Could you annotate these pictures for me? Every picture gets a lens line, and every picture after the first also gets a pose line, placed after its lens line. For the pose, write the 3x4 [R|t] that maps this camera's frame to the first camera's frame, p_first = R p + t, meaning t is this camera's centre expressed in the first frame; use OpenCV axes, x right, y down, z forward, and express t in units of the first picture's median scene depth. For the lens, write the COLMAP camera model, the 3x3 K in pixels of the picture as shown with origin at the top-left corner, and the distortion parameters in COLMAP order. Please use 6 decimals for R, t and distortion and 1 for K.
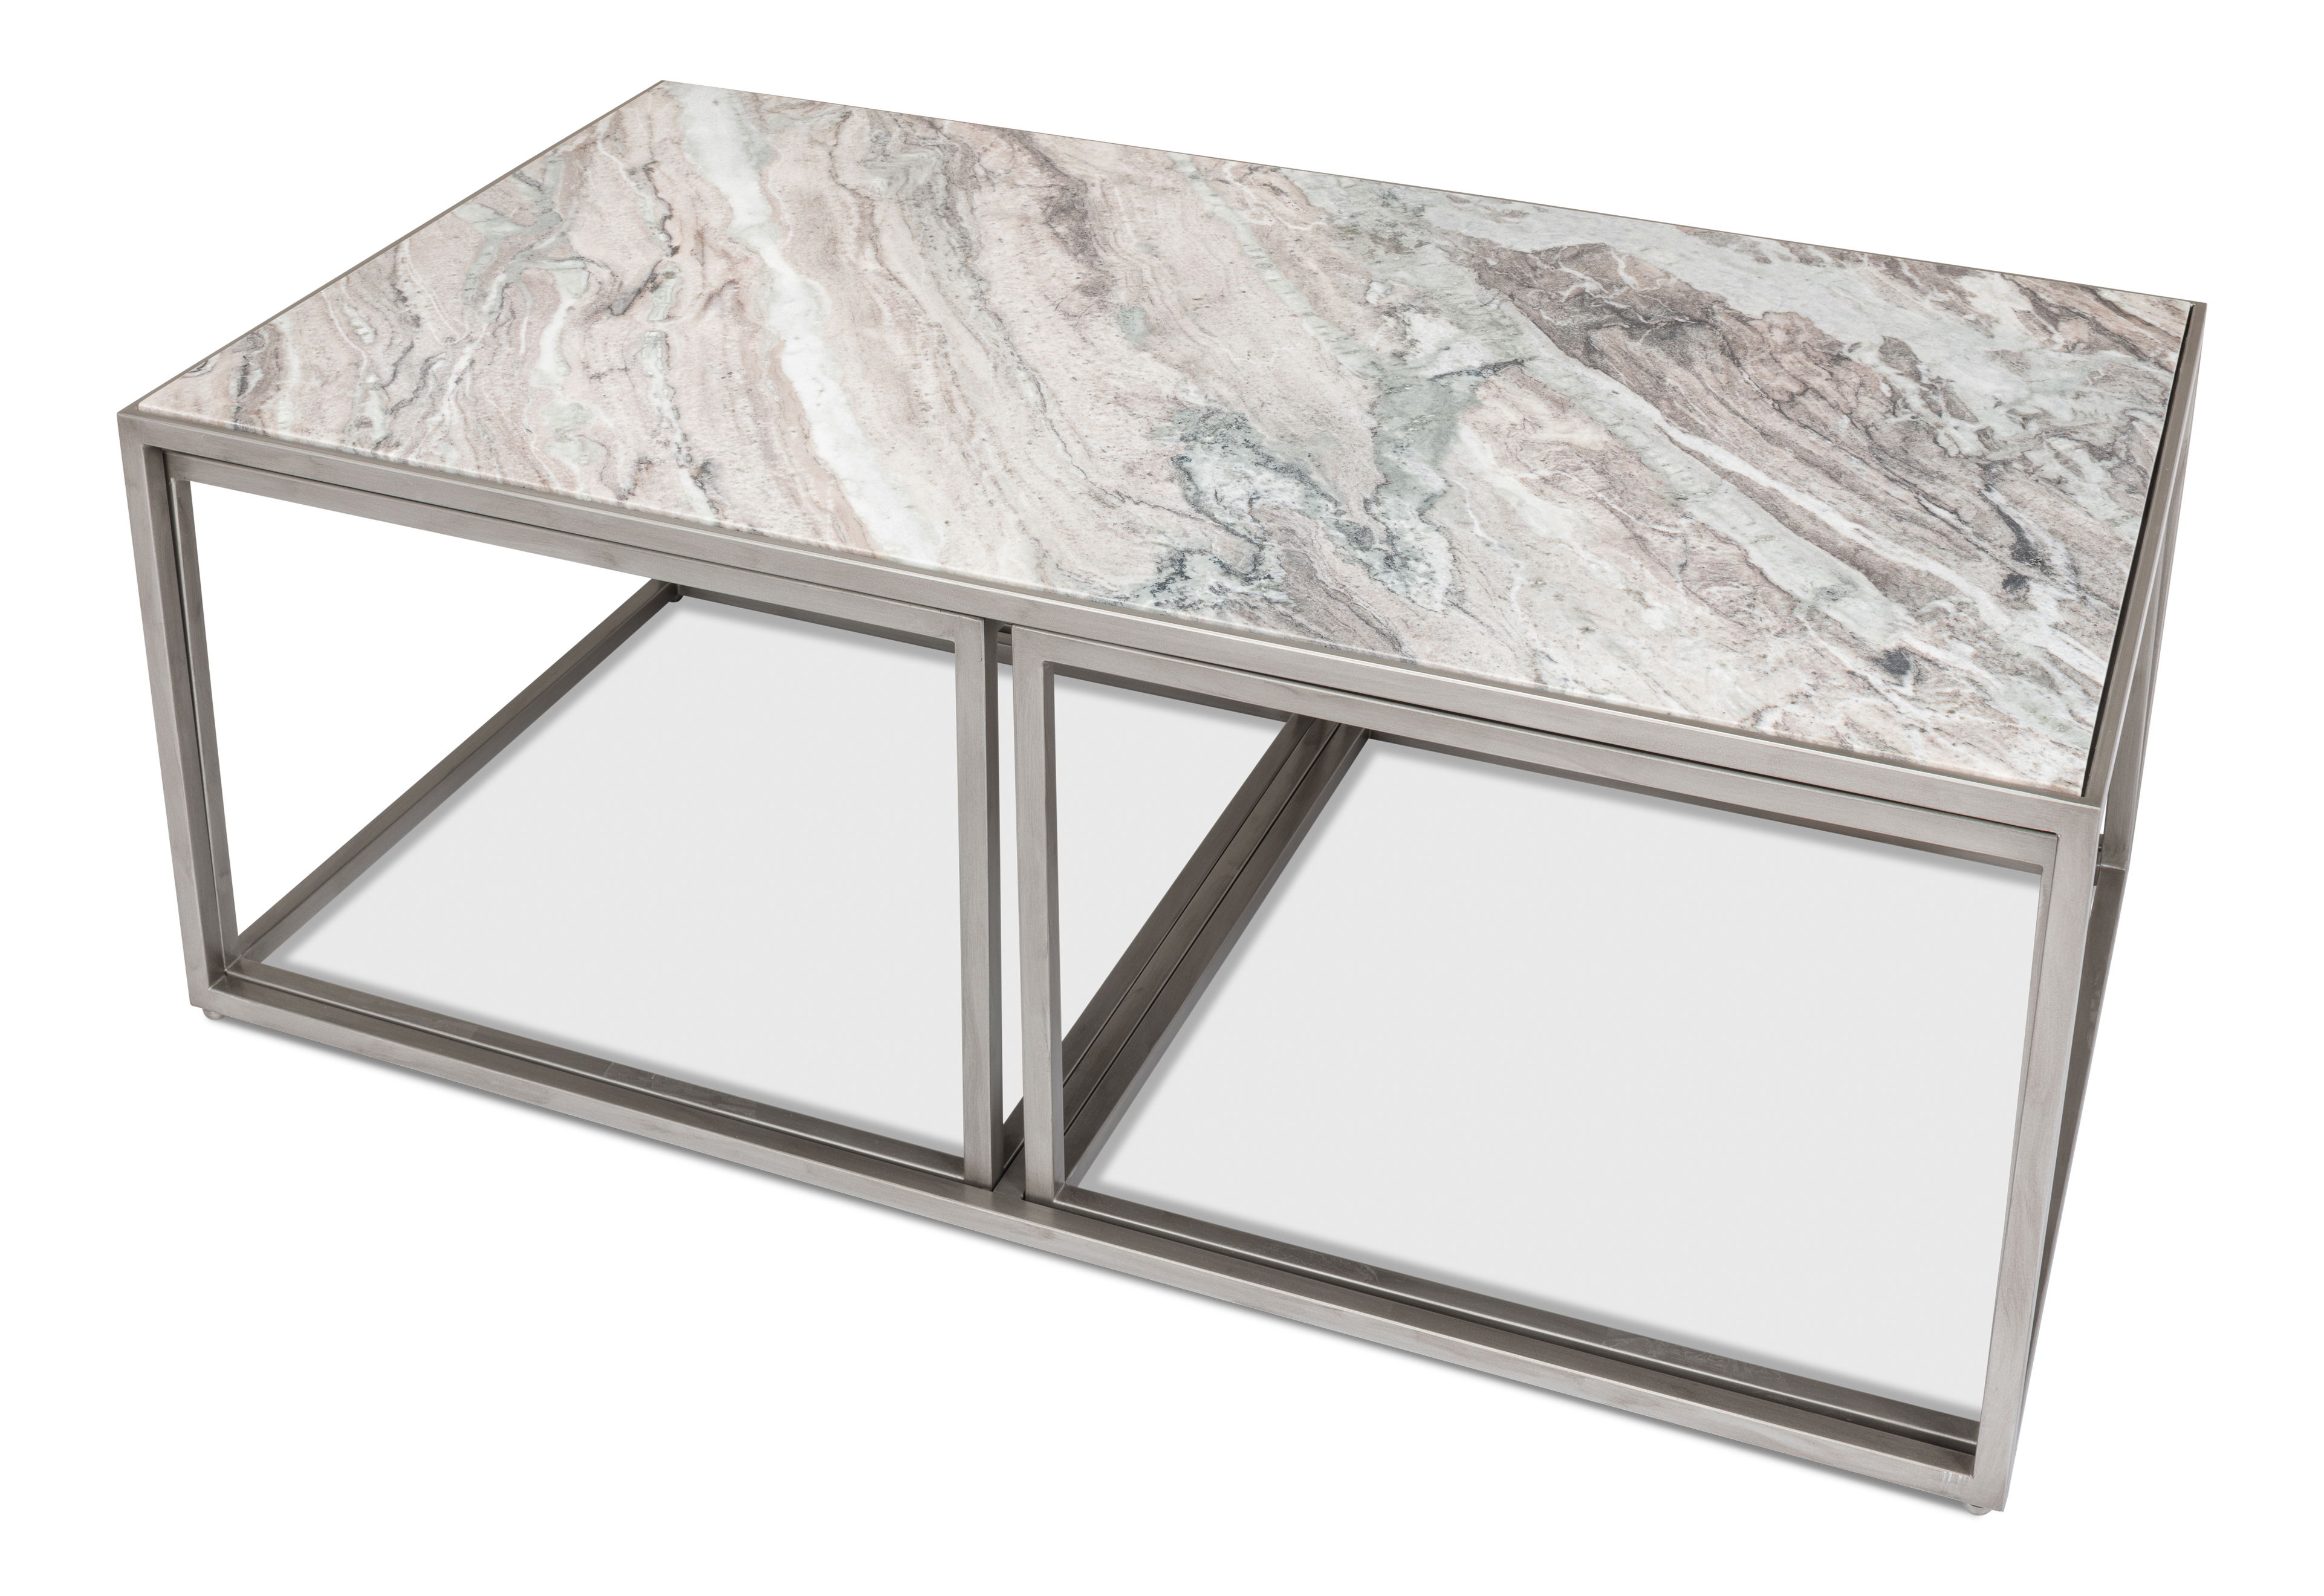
lens RADIAL K [[2984.9, 0, 1101.3], [0, 2984.9, 642.4], [0, 0, 1]] dist [-0.082017, 0.000000]
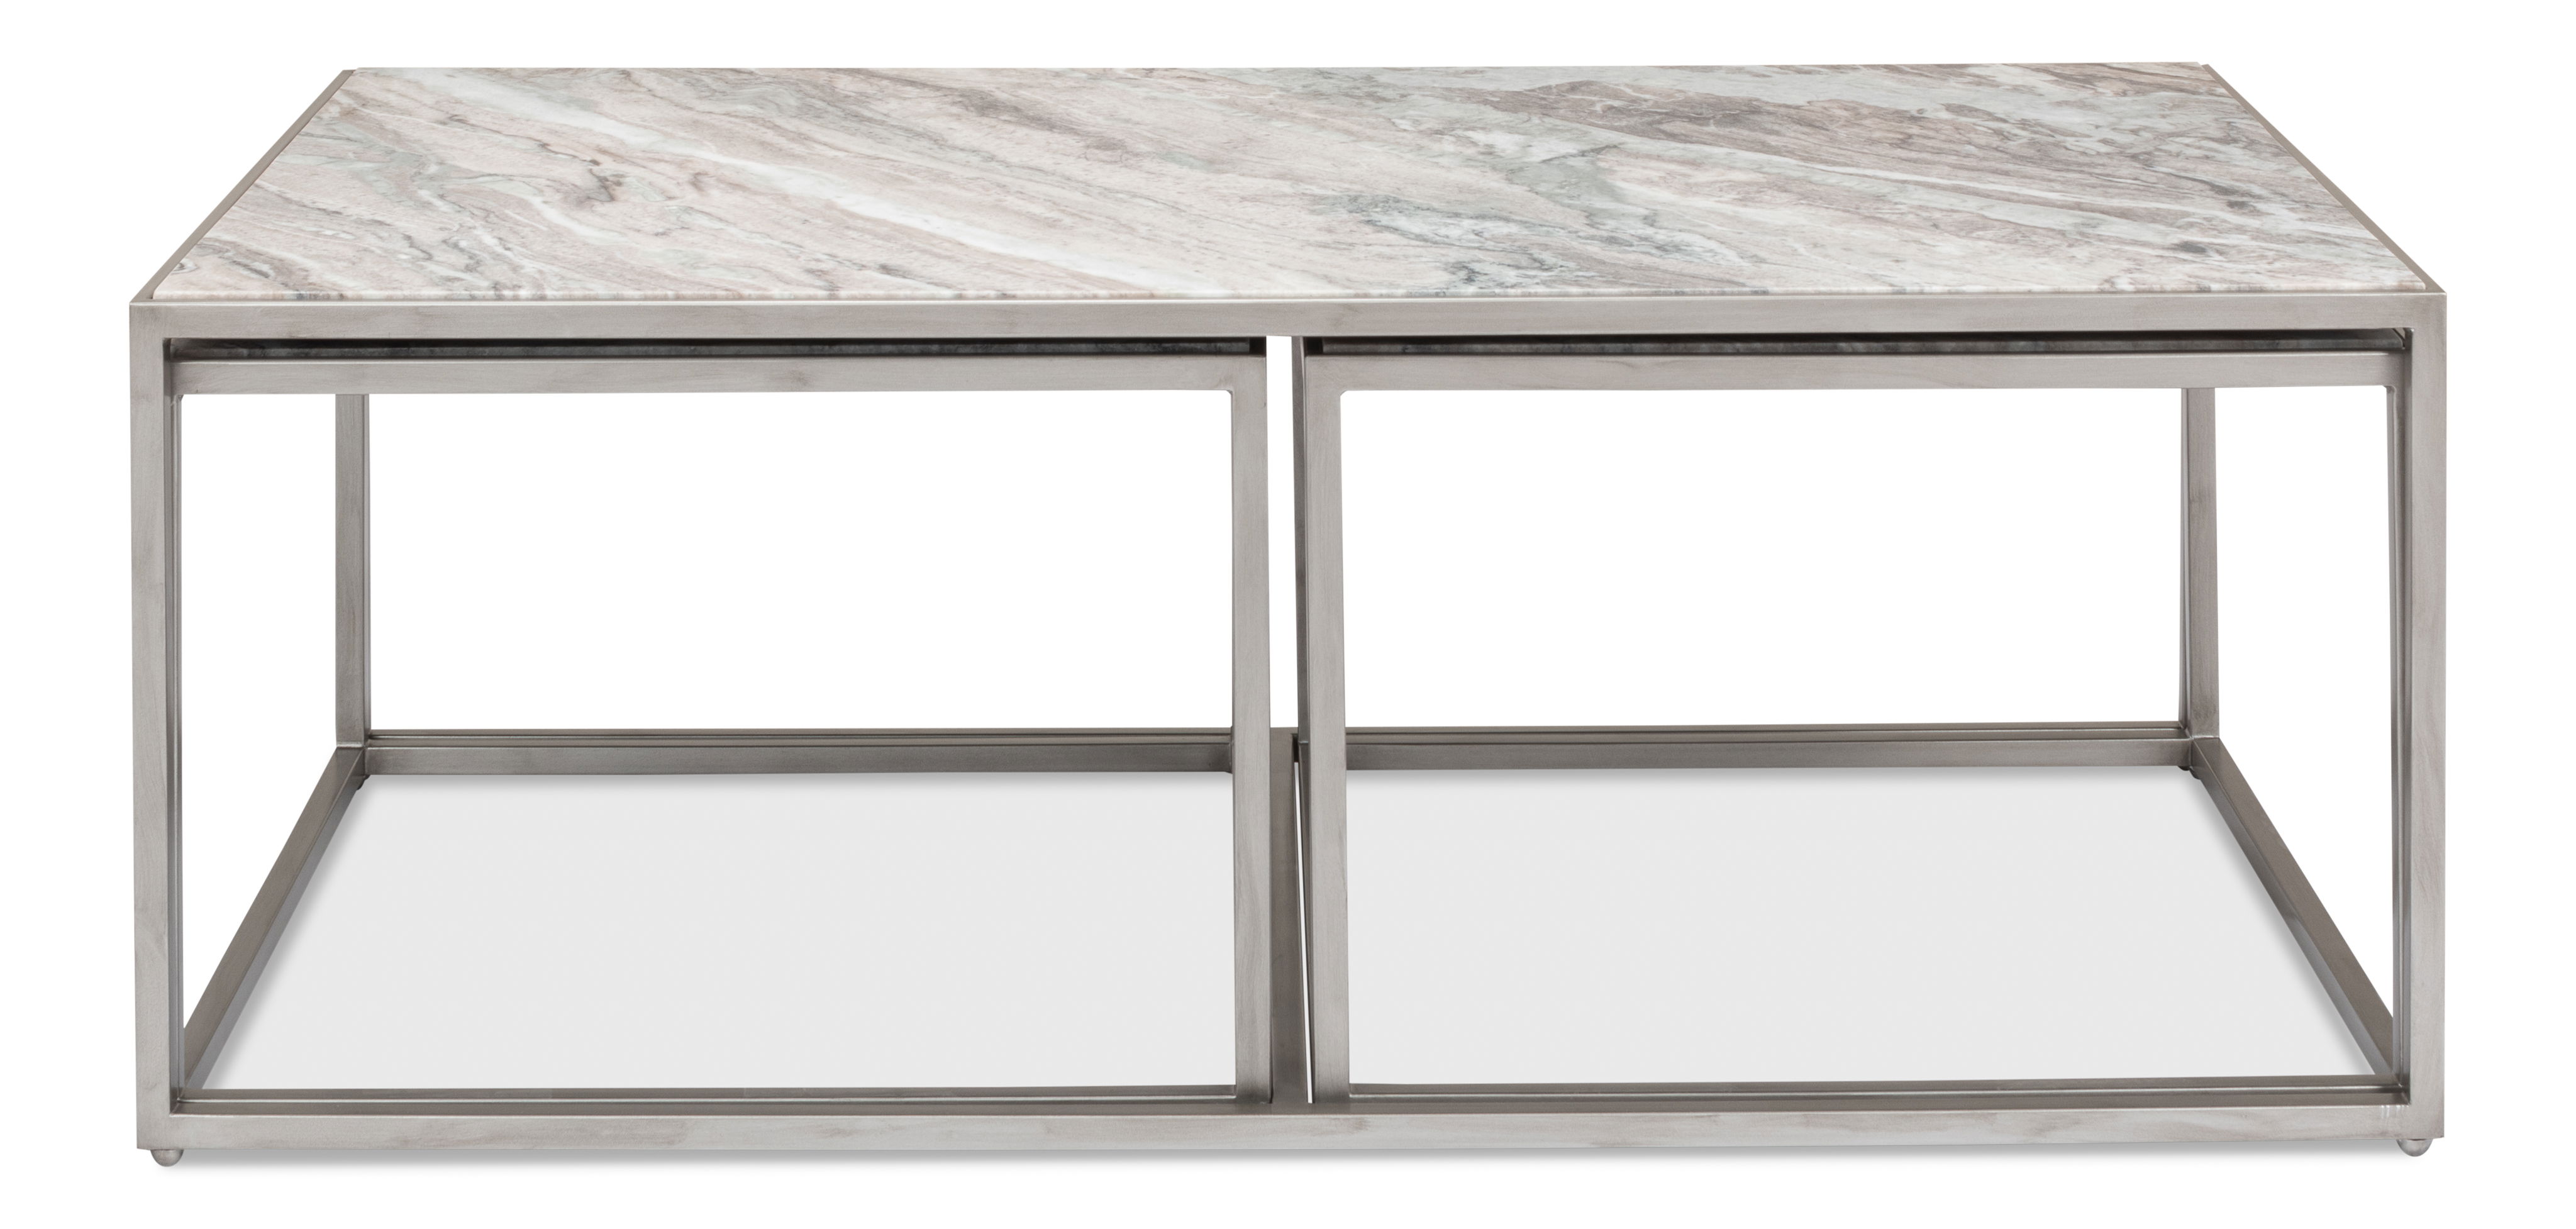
lens RADIAL K [[5409.0, 0, 1281.4], [0, 5409.0, 622.1], [0, 0, 1]] dist [-0.075813, 0.000000]
pose [[0.916562, -0.106363, 0.385489, -0.645283], [0.196379, 0.959455, -0.202192, 0.383628], [-0.348353, 0.261023, 0.900287, -0.452616]]
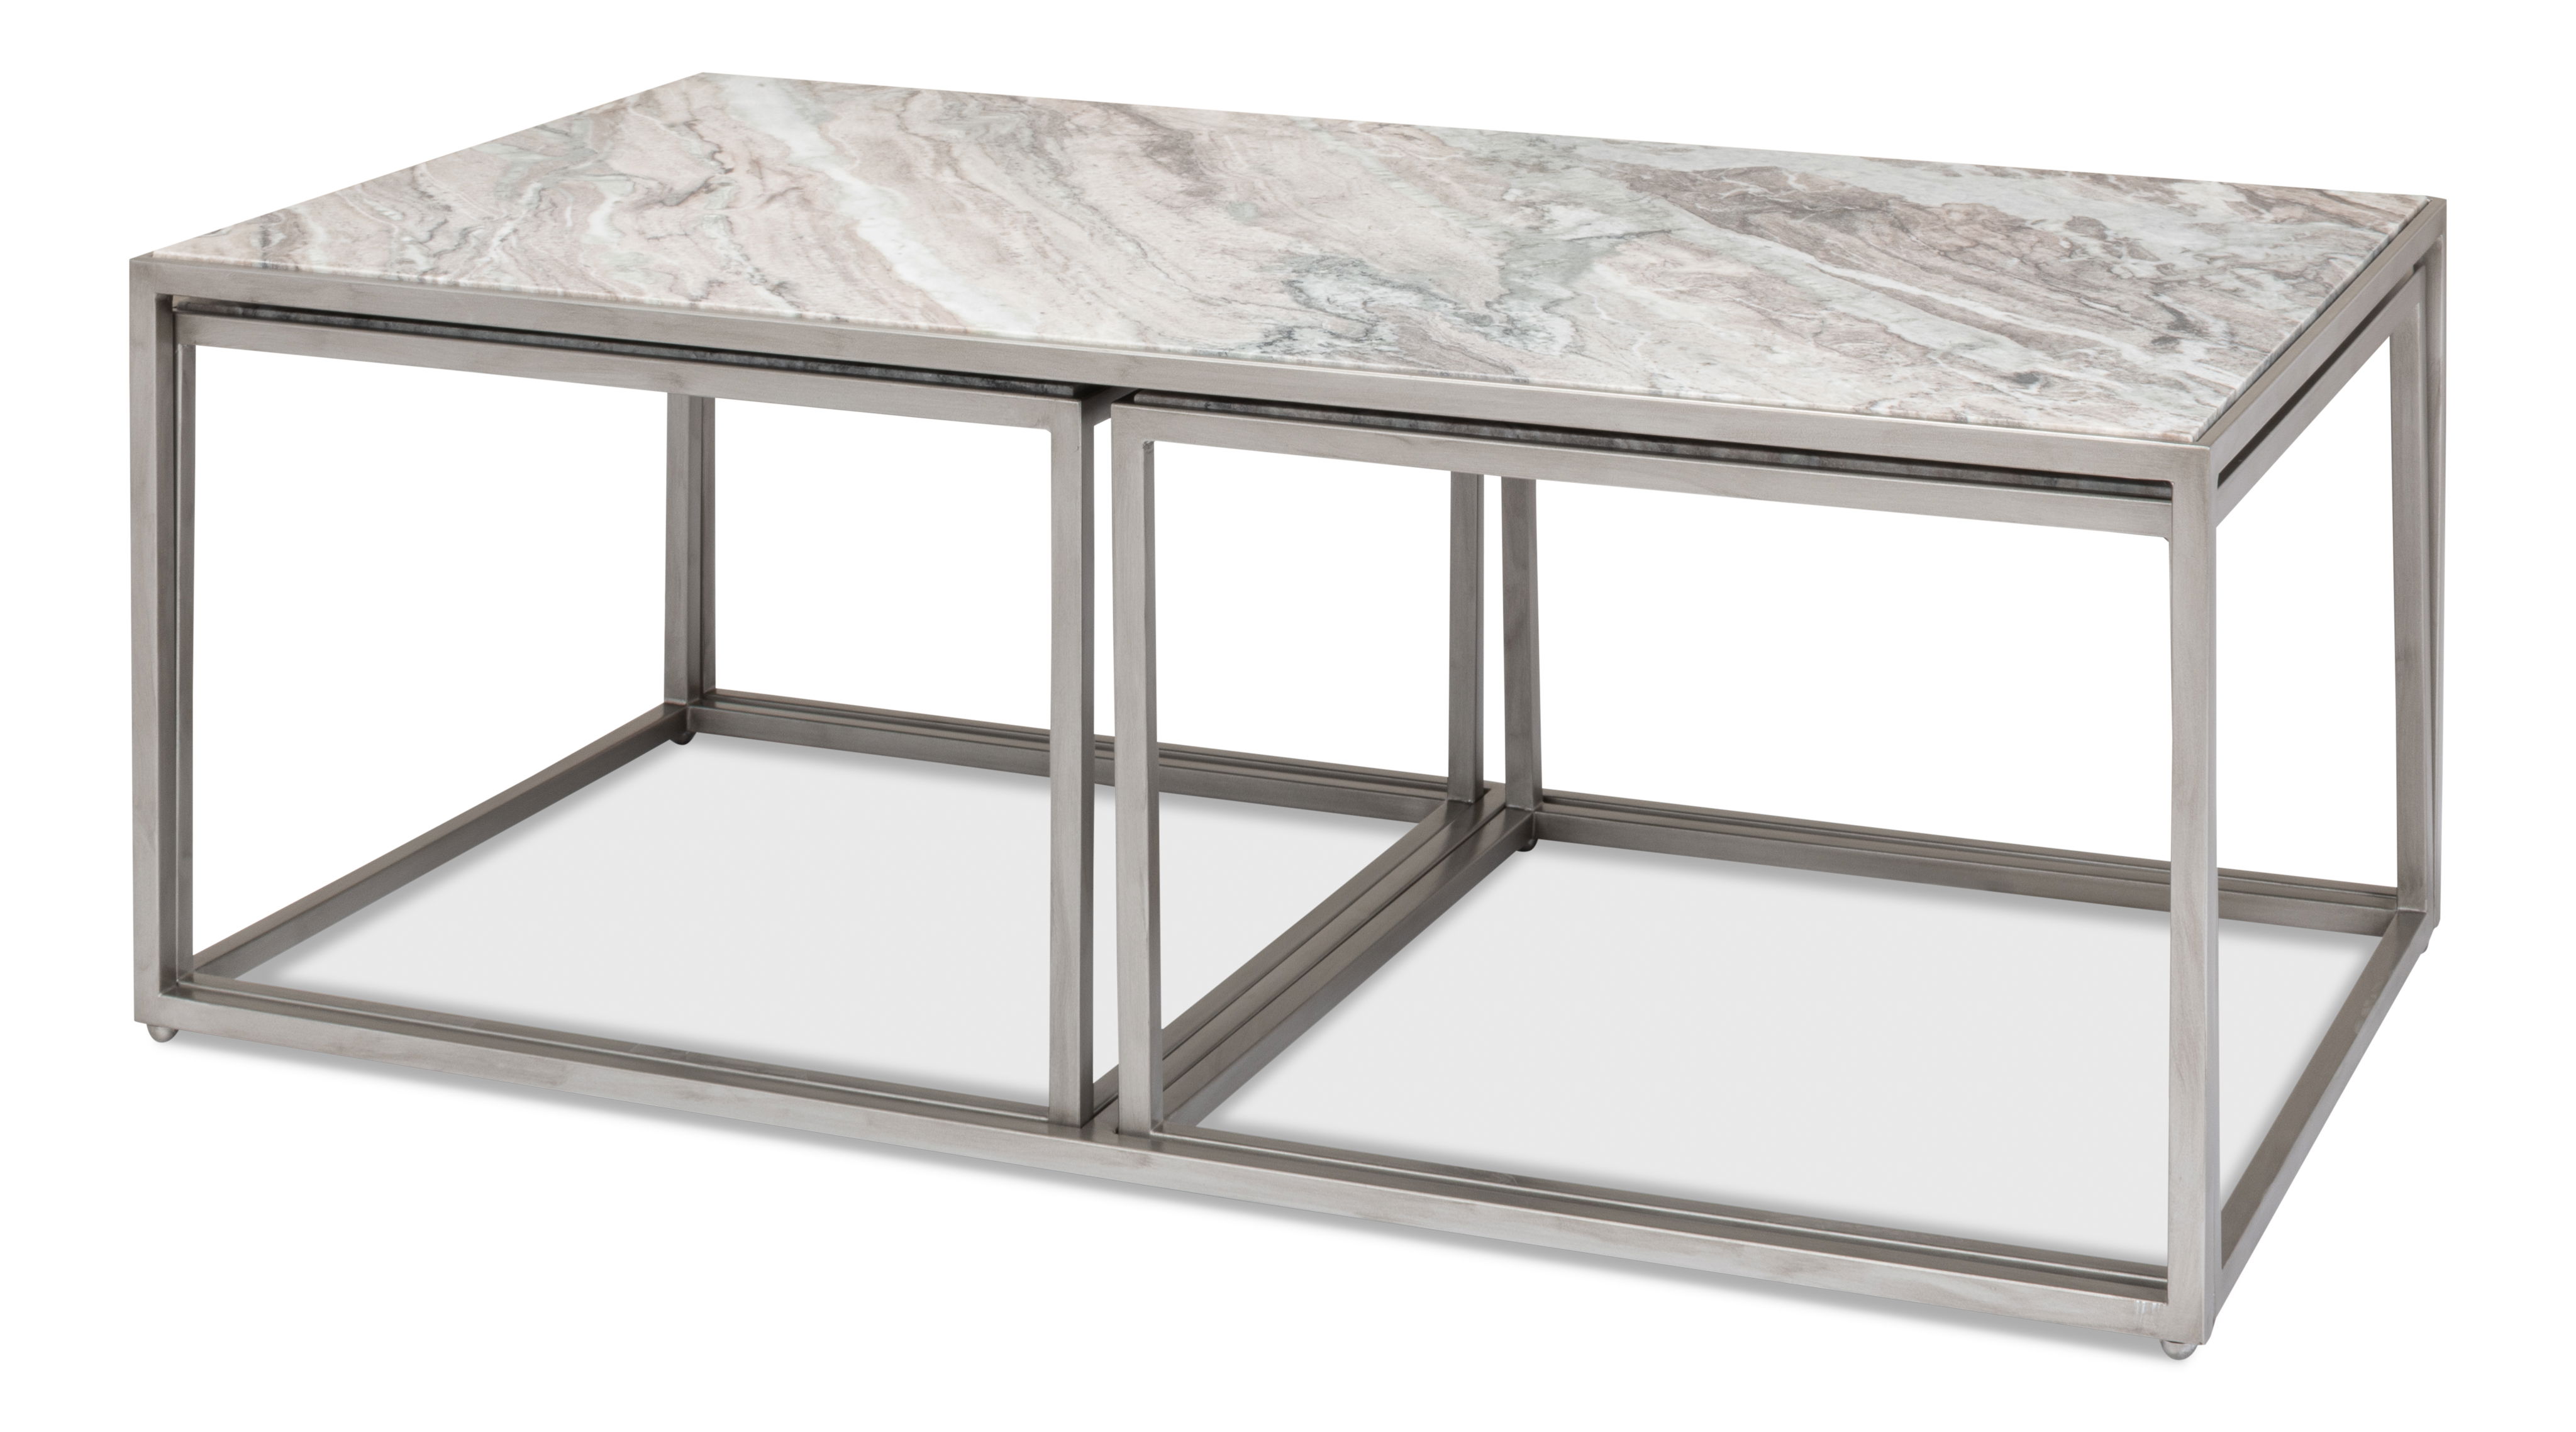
lens RADIAL K [[5226.7, 0, 1230.3], [0, 5226.7, 768.6], [0, 0, 1]] dist [-0.045256, 0.000000]
pose [[0.999997, 0.002285, 0.000904, 0.006174], [-0.002032, 0.975829, -0.218526, 0.437426], [-0.001382, 0.218523, 0.975831, -0.550576]]
